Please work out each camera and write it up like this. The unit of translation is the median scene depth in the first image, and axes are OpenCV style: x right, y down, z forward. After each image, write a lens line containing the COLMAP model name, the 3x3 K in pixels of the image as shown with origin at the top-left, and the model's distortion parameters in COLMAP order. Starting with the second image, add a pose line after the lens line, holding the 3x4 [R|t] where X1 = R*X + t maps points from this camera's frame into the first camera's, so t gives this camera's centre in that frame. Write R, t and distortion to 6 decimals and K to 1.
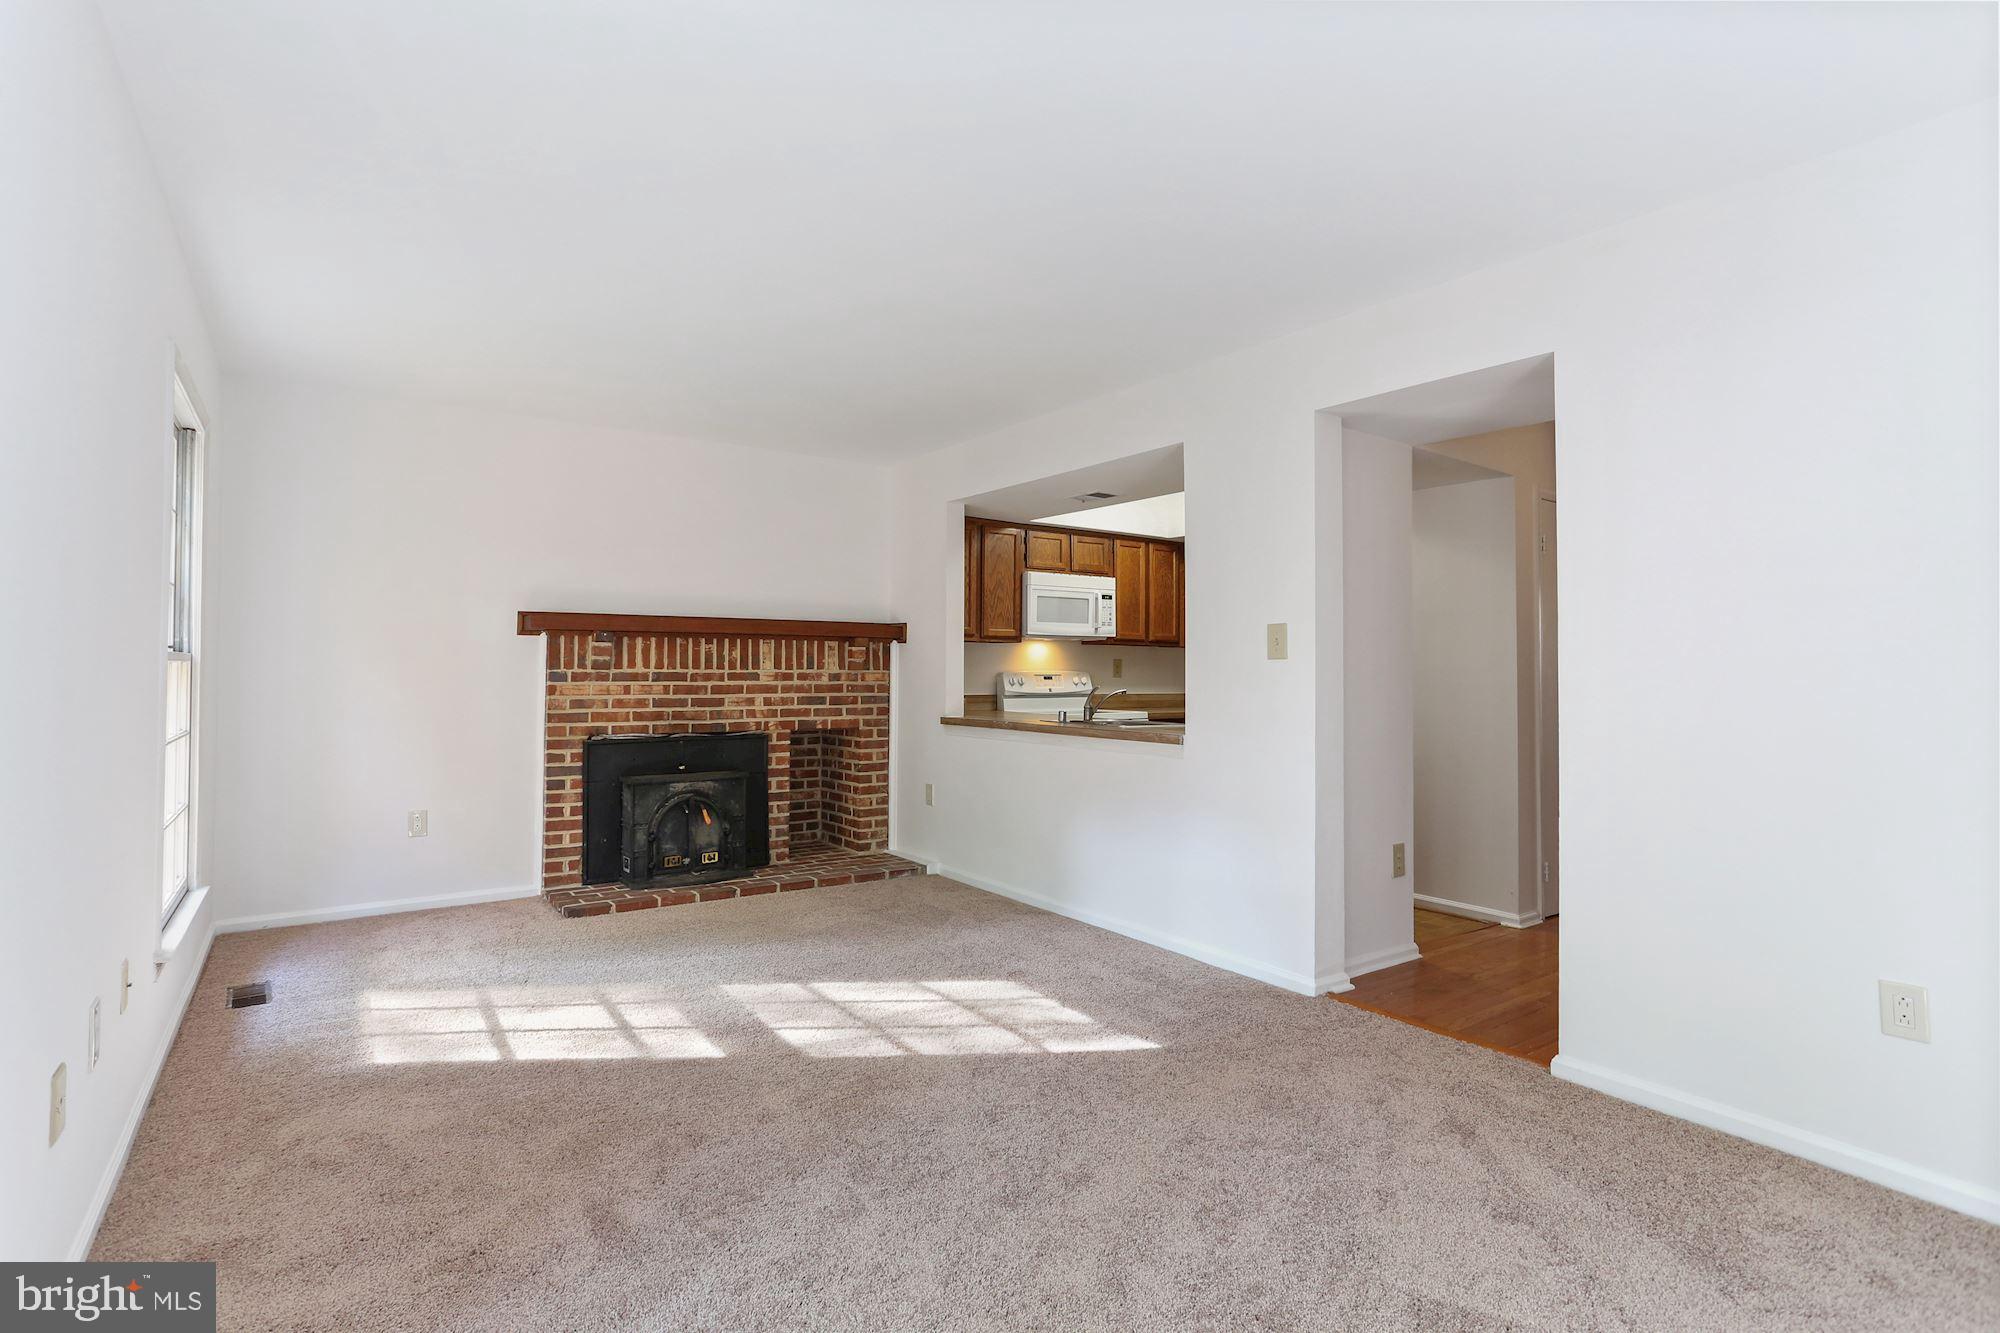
lens RADIAL K [[960.9, 0, 988.5], [0, 960.9, 654.9], [0, 0, 1]] dist [-0.047725, 0.031067]
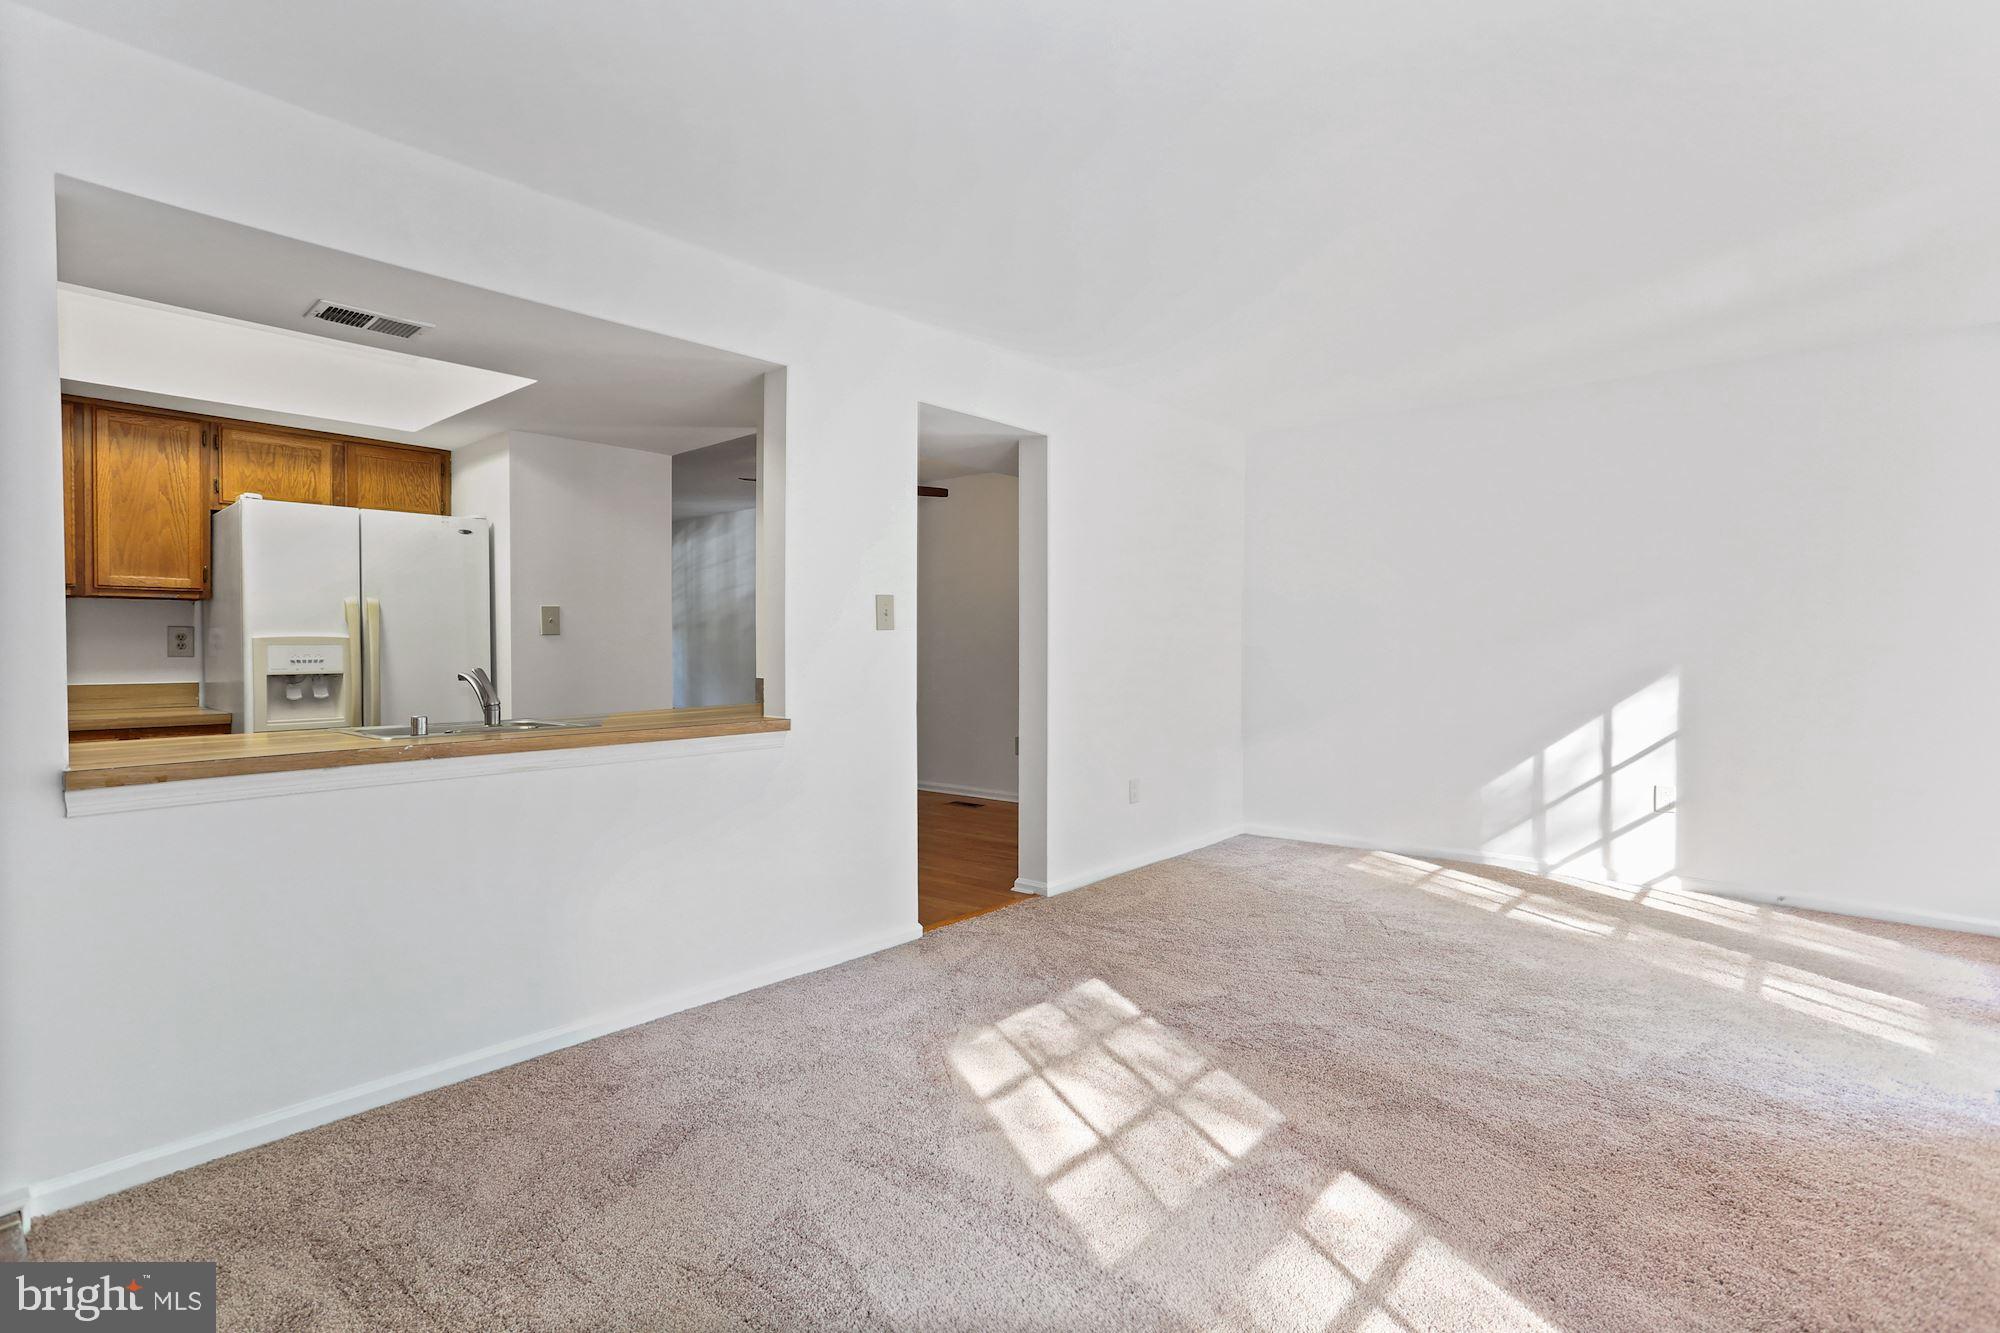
lens RADIAL K [[997.2, 0, 986.0], [0, 997.2, 640.3], [0, 0, 1]] dist [-0.064373, 0.050248]
pose [[-0.254039, -0.004969, 0.967181, -0.492047], [-0.018408, 0.999831, 0.000302, 0.008941], [-0.967019, -0.017727, -0.254088, 0.770305]]
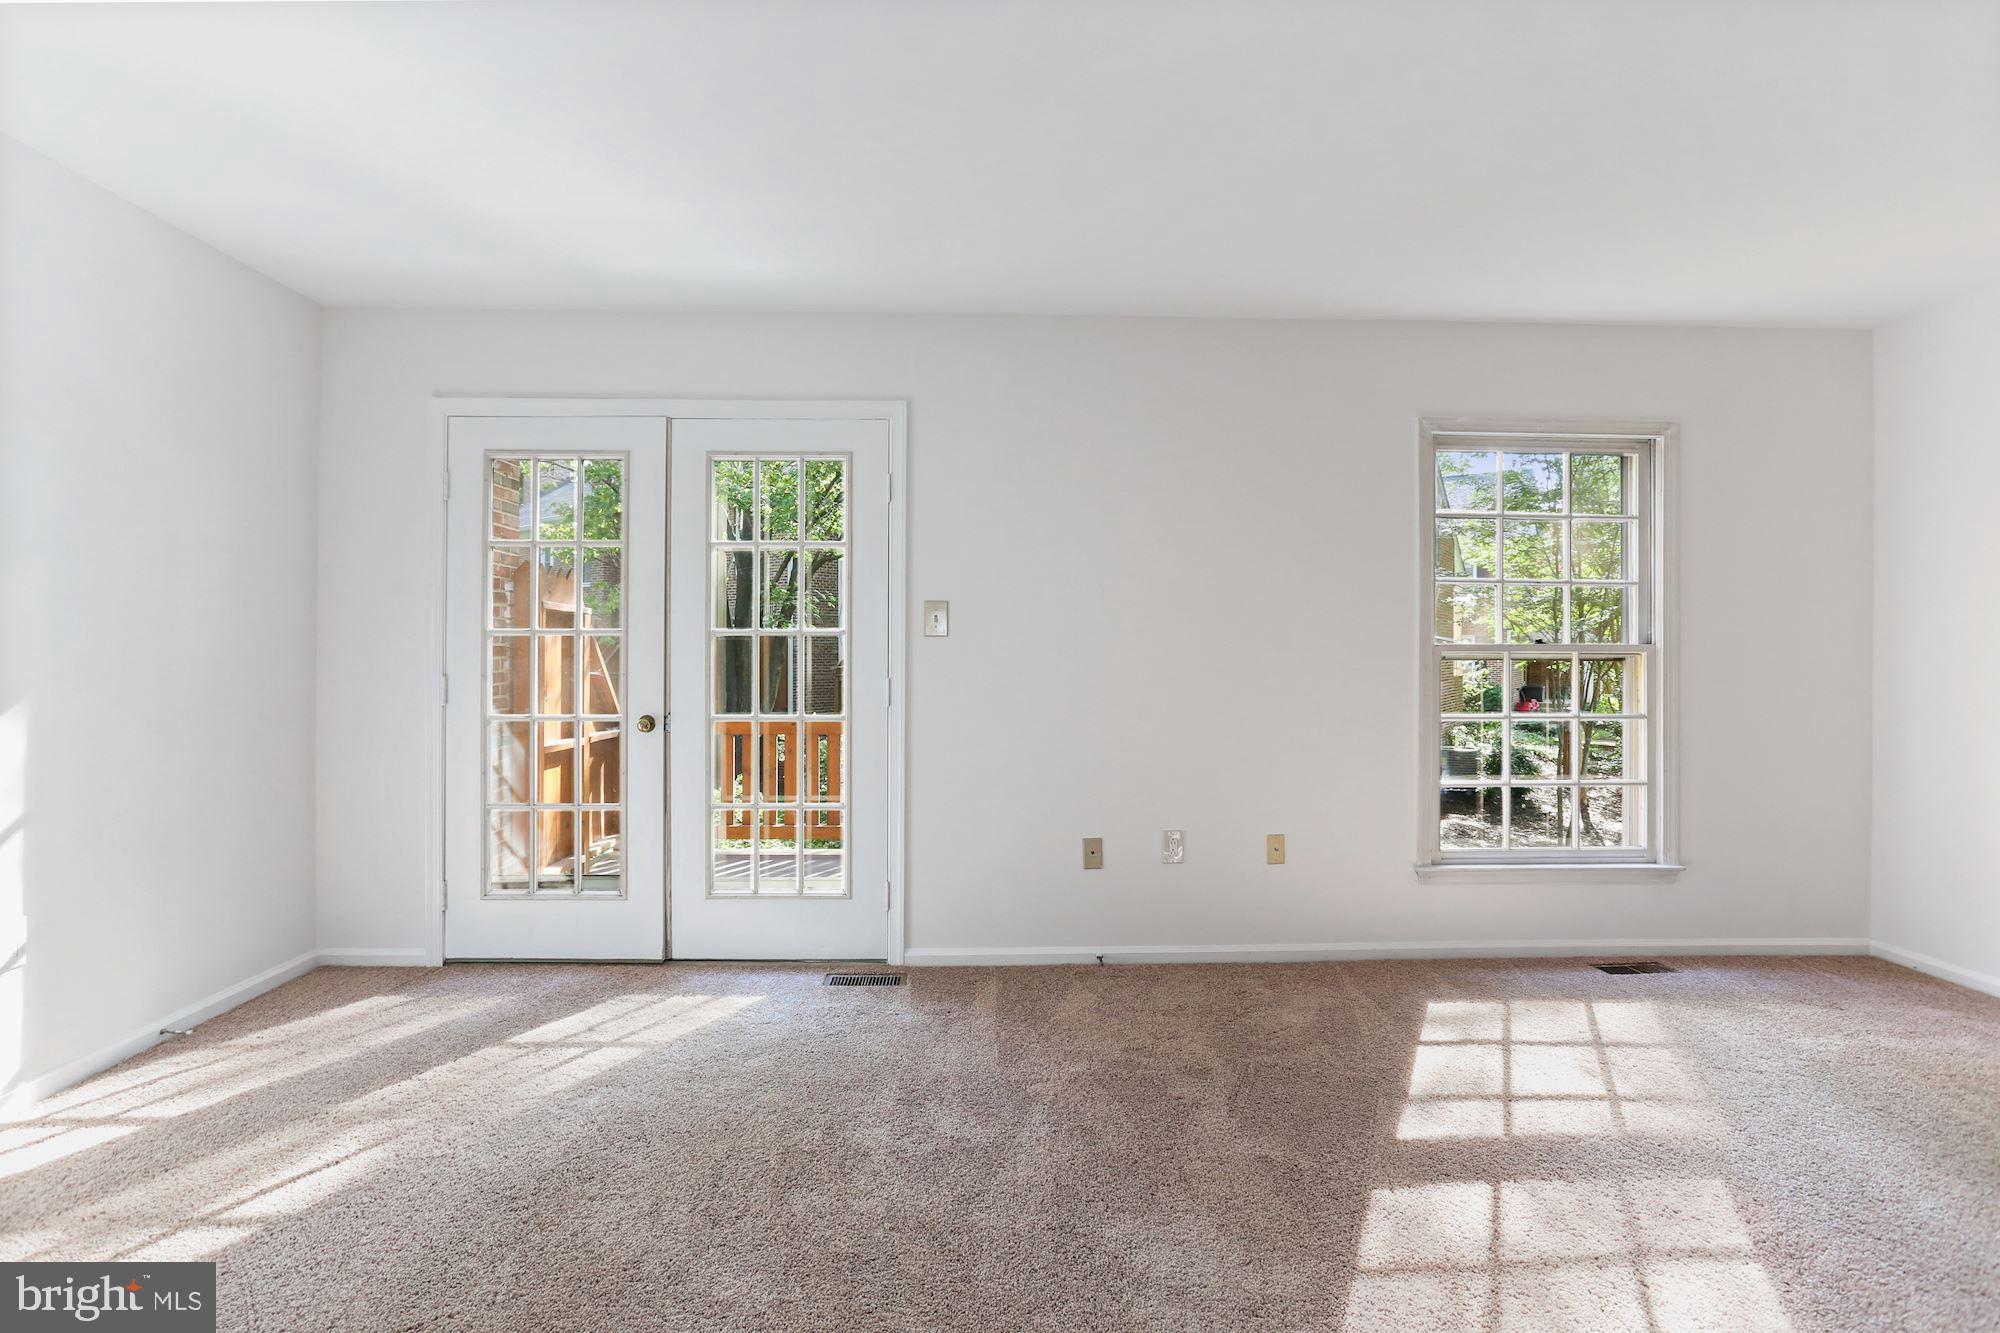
lens RADIAL K [[960.9, 0, 988.5], [0, 960.9, 654.9], [0, 0, 1]] dist [-0.047725, 0.031067]
pose [[-0.541783, -0.005645, -0.840499, 0.305893], [0.009194, 0.999878, -0.012642, 0.010817], [0.840468, -0.014577, -0.541665, 0.601599]]
